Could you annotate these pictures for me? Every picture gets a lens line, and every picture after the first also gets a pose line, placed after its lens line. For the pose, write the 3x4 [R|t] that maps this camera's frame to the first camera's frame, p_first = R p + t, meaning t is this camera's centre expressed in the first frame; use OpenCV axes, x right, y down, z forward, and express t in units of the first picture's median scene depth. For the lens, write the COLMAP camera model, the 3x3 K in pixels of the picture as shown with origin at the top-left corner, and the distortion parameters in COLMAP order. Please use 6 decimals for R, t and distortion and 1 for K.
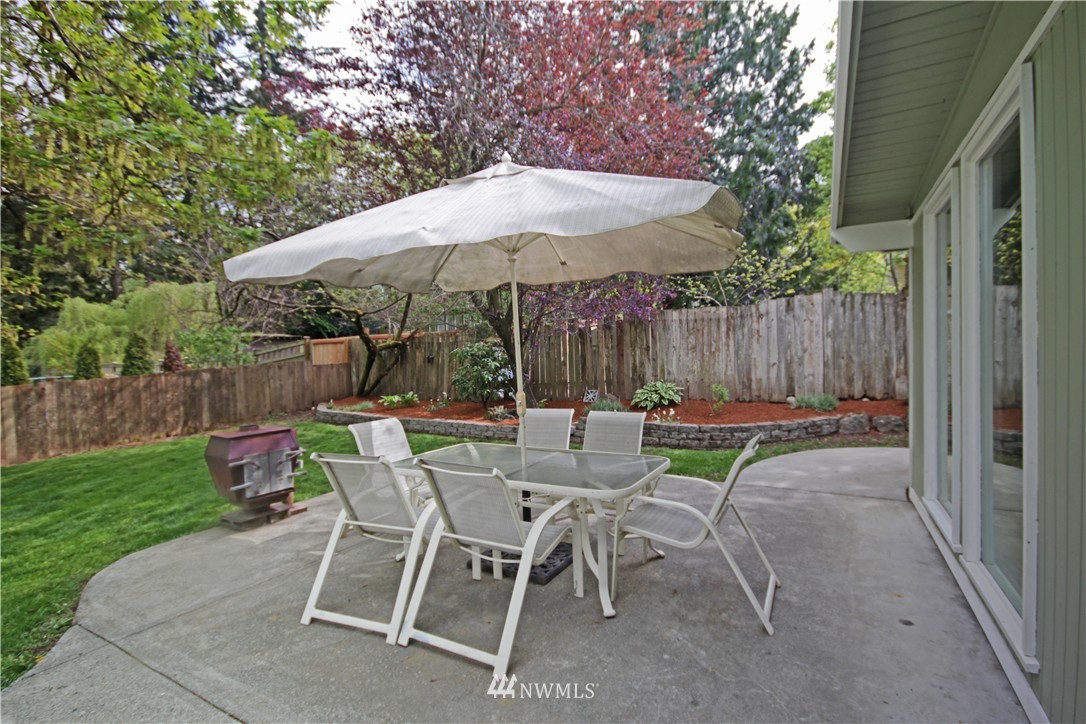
lens RADIAL K [[497.8, 0, 549.4], [0, 497.8, 361.0], [0, 0, 1]] dist [0.000286, -0.010935]
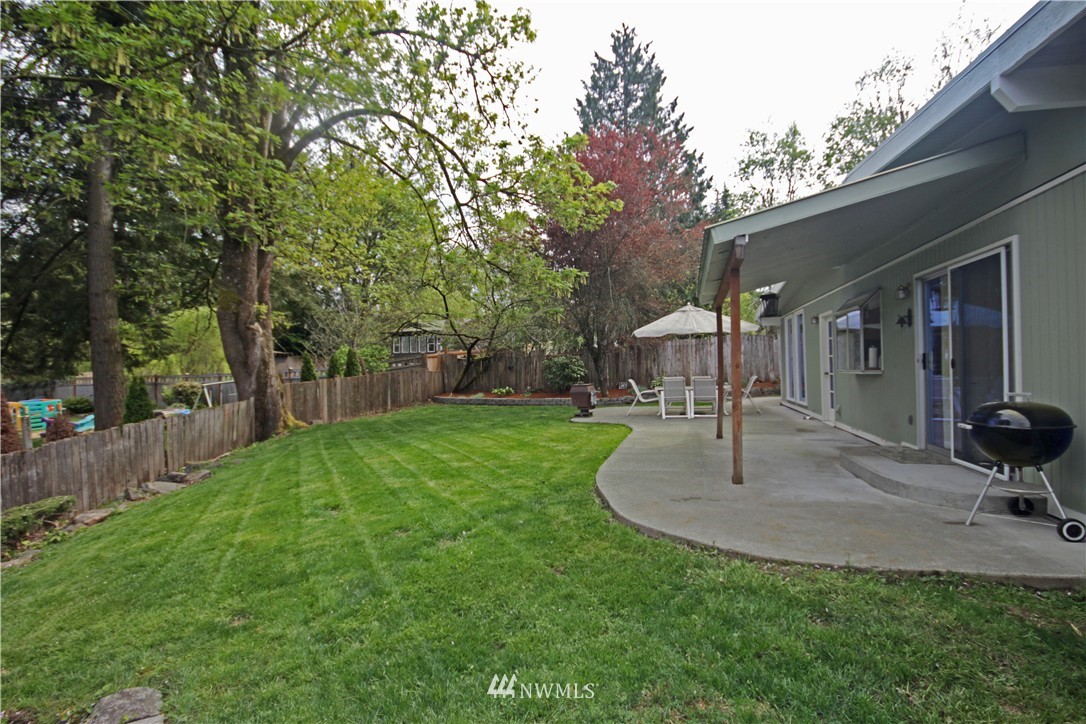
lens RADIAL K [[497.8, 0, 549.4], [0, 497.8, 361.0], [0, 0, 1]] dist [0.000286, -0.010935]
pose [[0.971569, 0.002791, 0.236738, -0.707057], [0.006794, 0.999190, -0.039662, 0.057538], [-0.236657, 0.040142, 0.970764, -0.838898]]
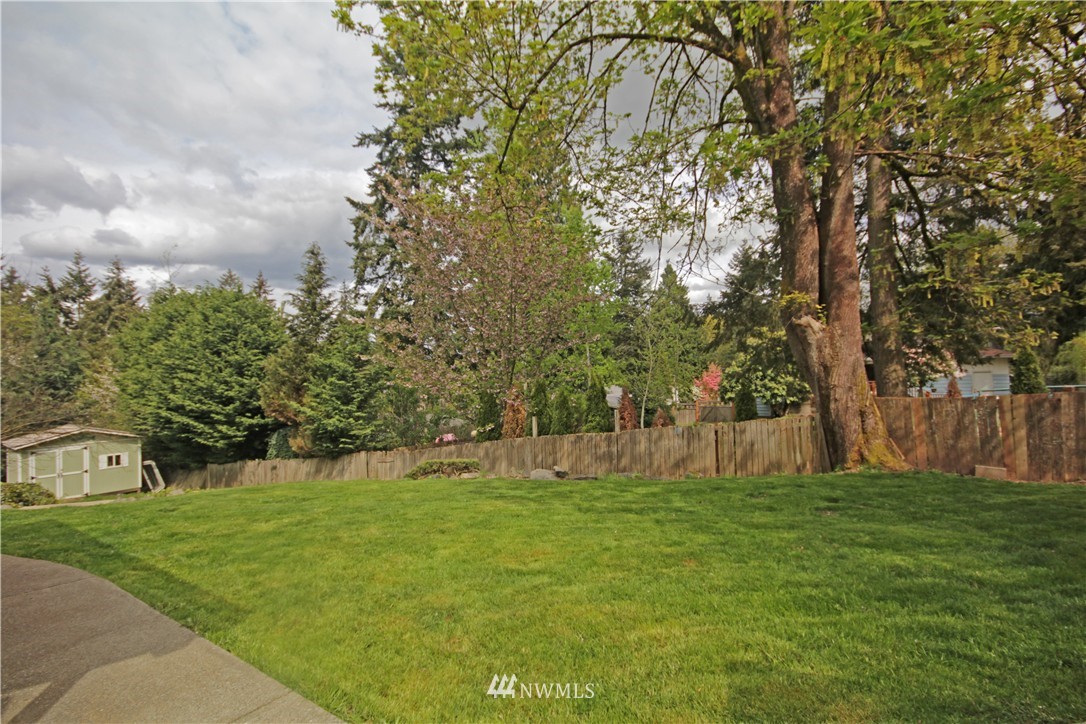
lens RADIAL K [[497.8, 0, 549.4], [0, 497.8, 361.0], [0, 0, 1]] dist [0.000286, -0.010935]
pose [[-0.065118, -0.004356, -0.997868, -0.111658], [-0.005360, 0.999978, -0.004016, -0.003139], [0.997863, 0.005087, -0.065140, 0.165110]]
